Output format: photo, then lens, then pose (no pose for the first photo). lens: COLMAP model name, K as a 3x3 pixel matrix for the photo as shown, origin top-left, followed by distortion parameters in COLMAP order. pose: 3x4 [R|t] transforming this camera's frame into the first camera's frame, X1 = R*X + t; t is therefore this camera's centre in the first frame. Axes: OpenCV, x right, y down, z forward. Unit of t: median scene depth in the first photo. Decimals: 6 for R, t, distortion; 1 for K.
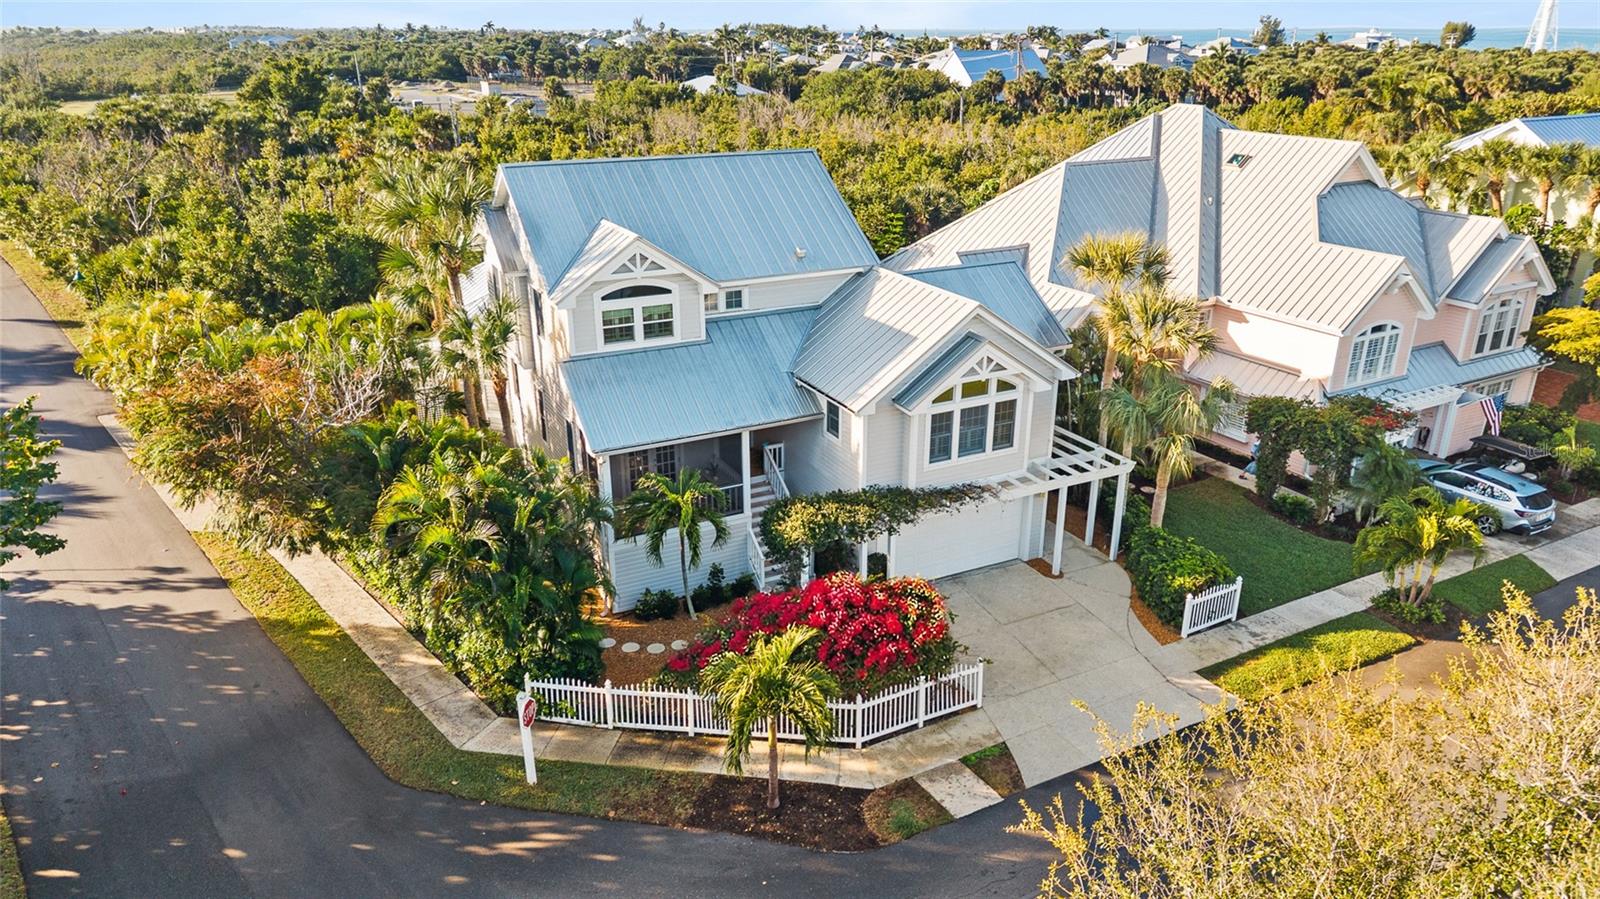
lens RADIAL K [[1074.5, 0, 800.0], [0, 1074.5, 449.5], [0, 0, 1]] dist [0.001323, 0.000006]
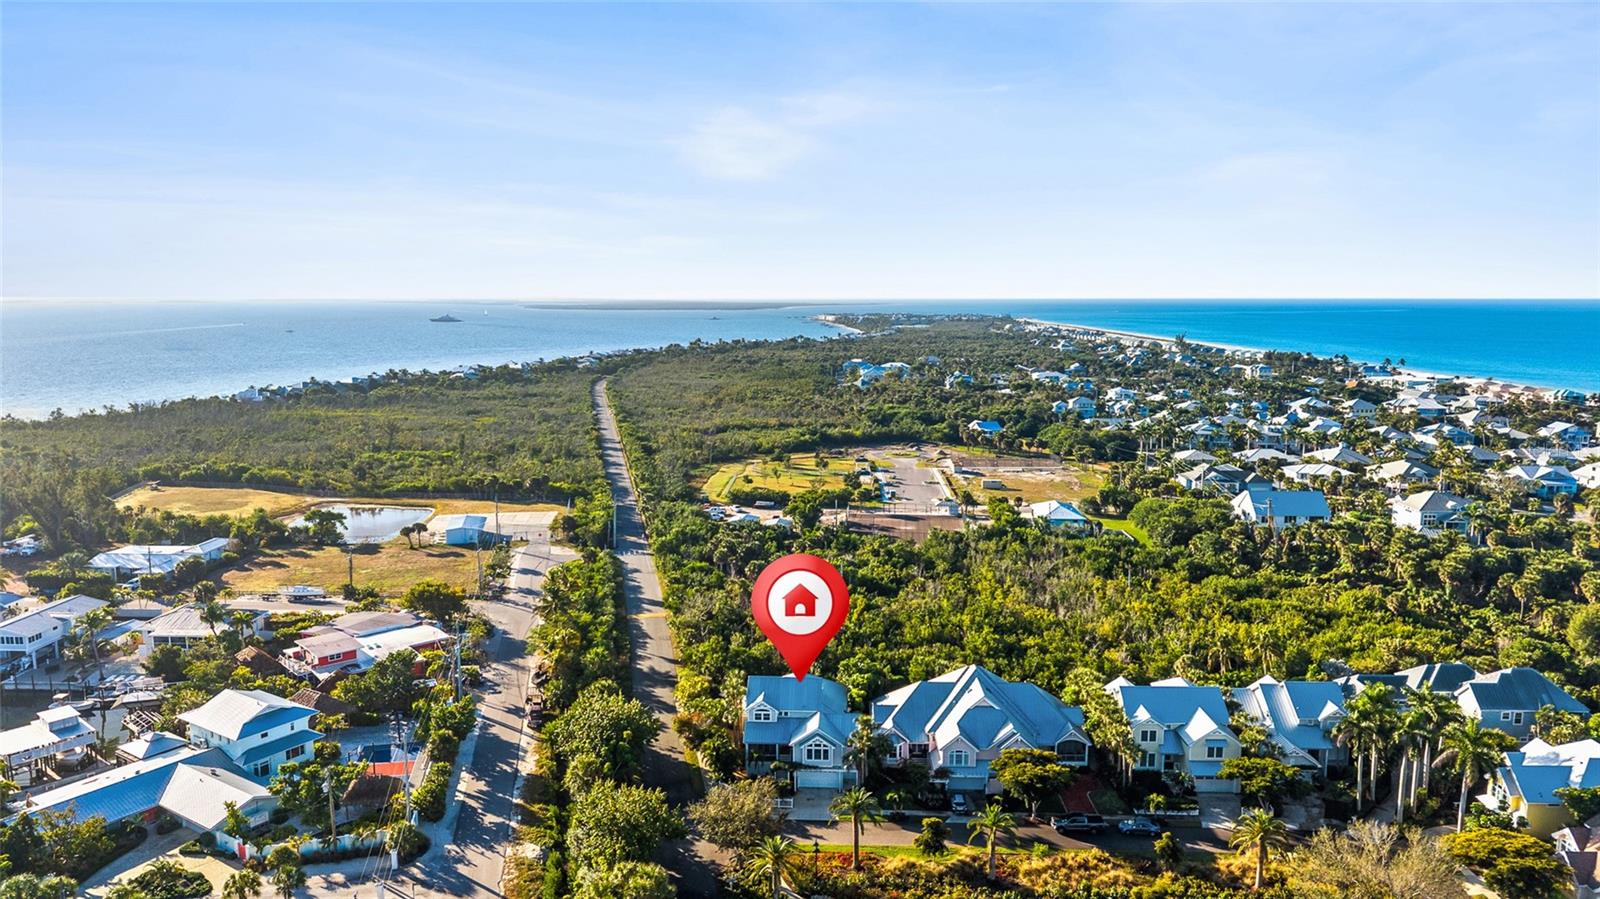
lens RADIAL K [[1074.5, 0, 800.0], [0, 1074.5, 449.5], [0, 0, 1]] dist [0.001323, 0.000006]
pose [[0.864511, 0.074289, -0.497093, 2.171052], [-0.185554, 0.966324, -0.178290, -0.422454], [0.467108, 0.246371, 0.849183, -3.122639]]
